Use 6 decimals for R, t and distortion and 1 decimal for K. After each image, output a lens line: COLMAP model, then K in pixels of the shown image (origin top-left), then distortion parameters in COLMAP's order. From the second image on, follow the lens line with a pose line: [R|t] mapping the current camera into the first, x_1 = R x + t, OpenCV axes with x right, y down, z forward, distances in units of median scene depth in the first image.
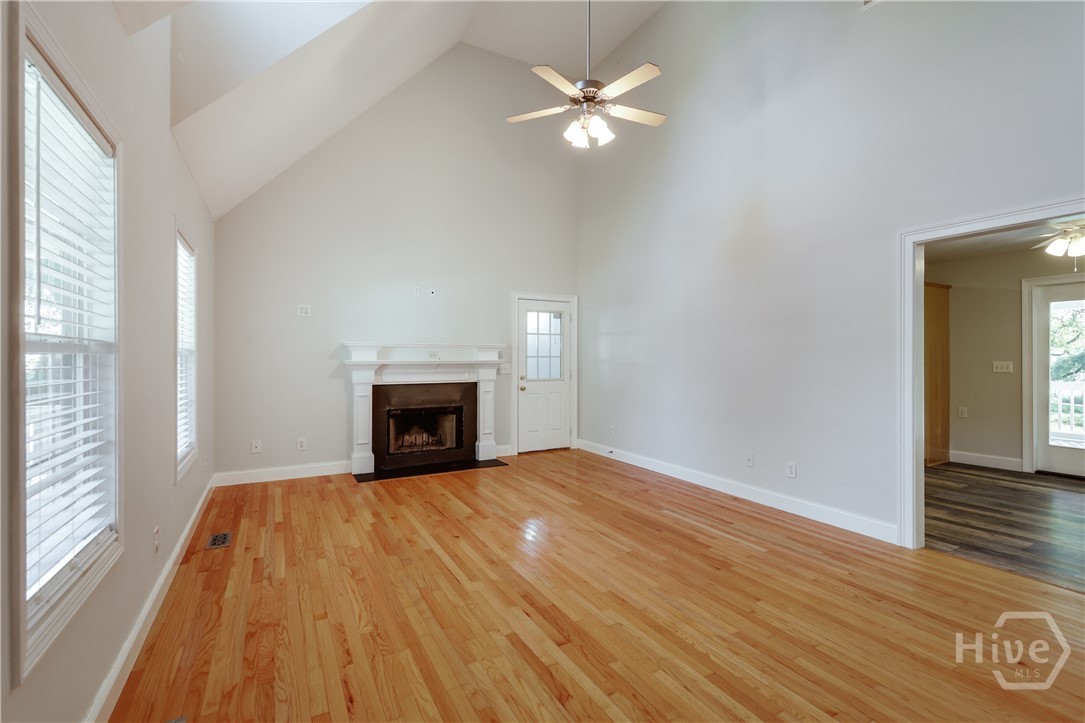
lens RADIAL K [[490.7, 0, 542.5], [0, 490.7, 361.5], [0, 0, 1]] dist [0.001019, -0.000148]
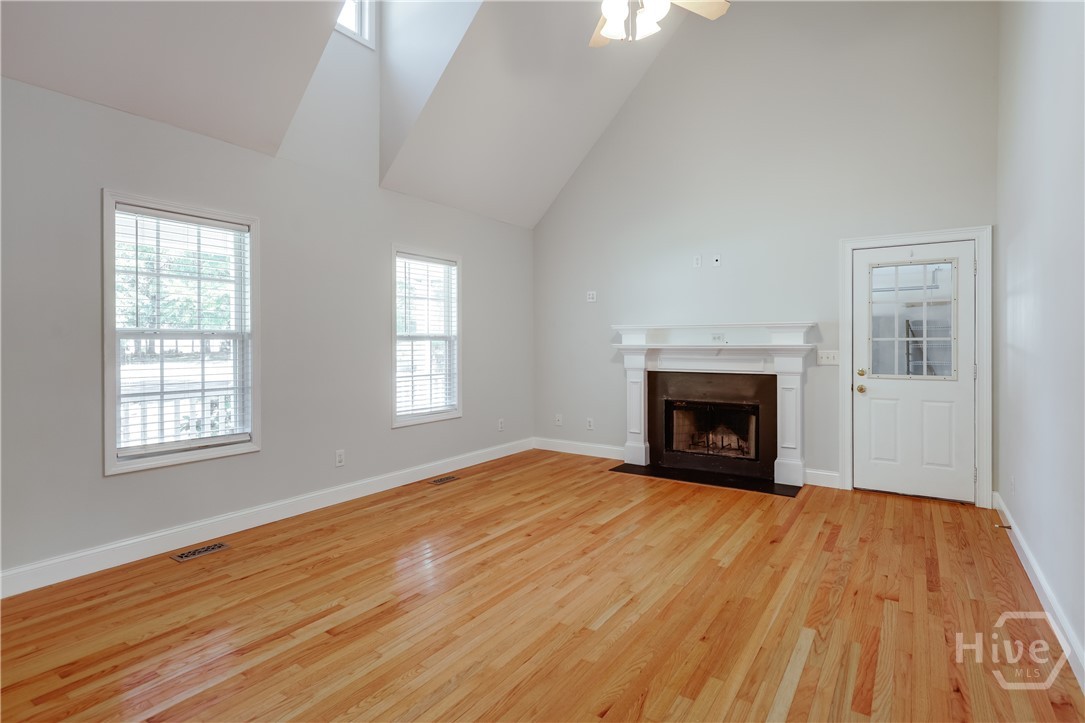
lens RADIAL K [[546.0, 0, 529.2], [0, 546.0, 343.2], [0, 0, 1]] dist [0.001182, 0.000076]
pose [[0.440277, 0.001443, -0.897861, 0.599718], [-0.003425, 0.999994, -0.000073, -0.004496], [0.897855, 0.003107, 0.440279, 0.435506]]
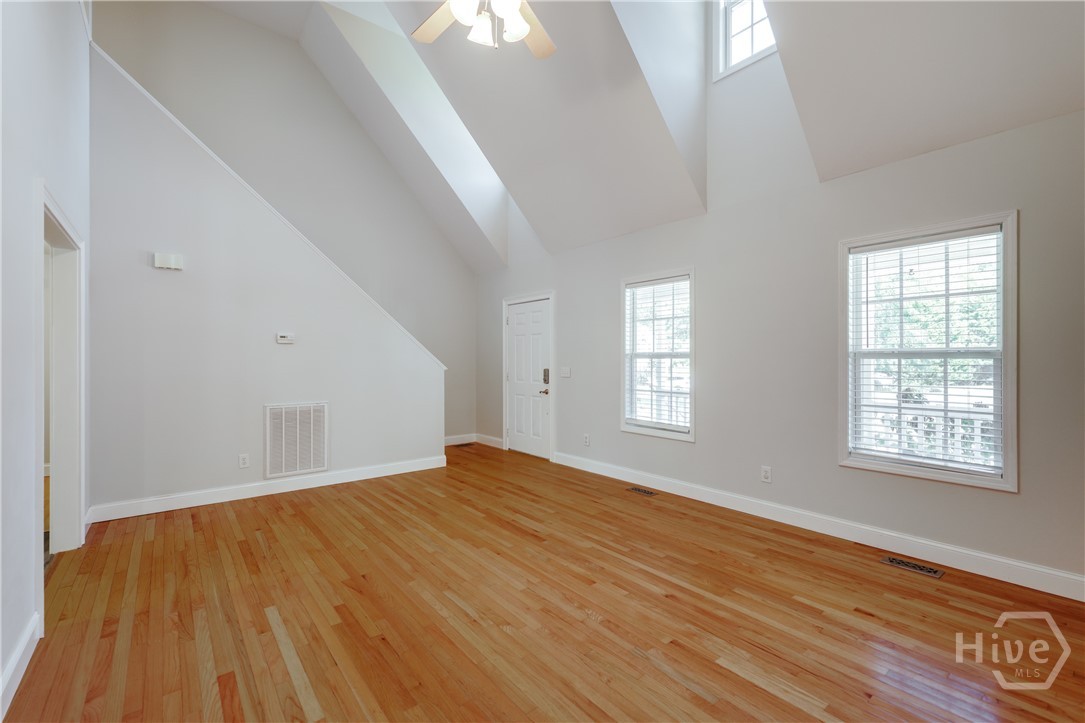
lens RADIAL K [[461.4, 0, 542.5], [0, 461.4, 361.5], [0, 0, 1]] dist [-0.015123, -0.000110]
pose [[-0.983089, -0.002273, -0.183117, 0.118766], [-0.004419, 0.999926, 0.011309, -0.011366], [0.183077, 0.011927, -0.983026, 1.323435]]
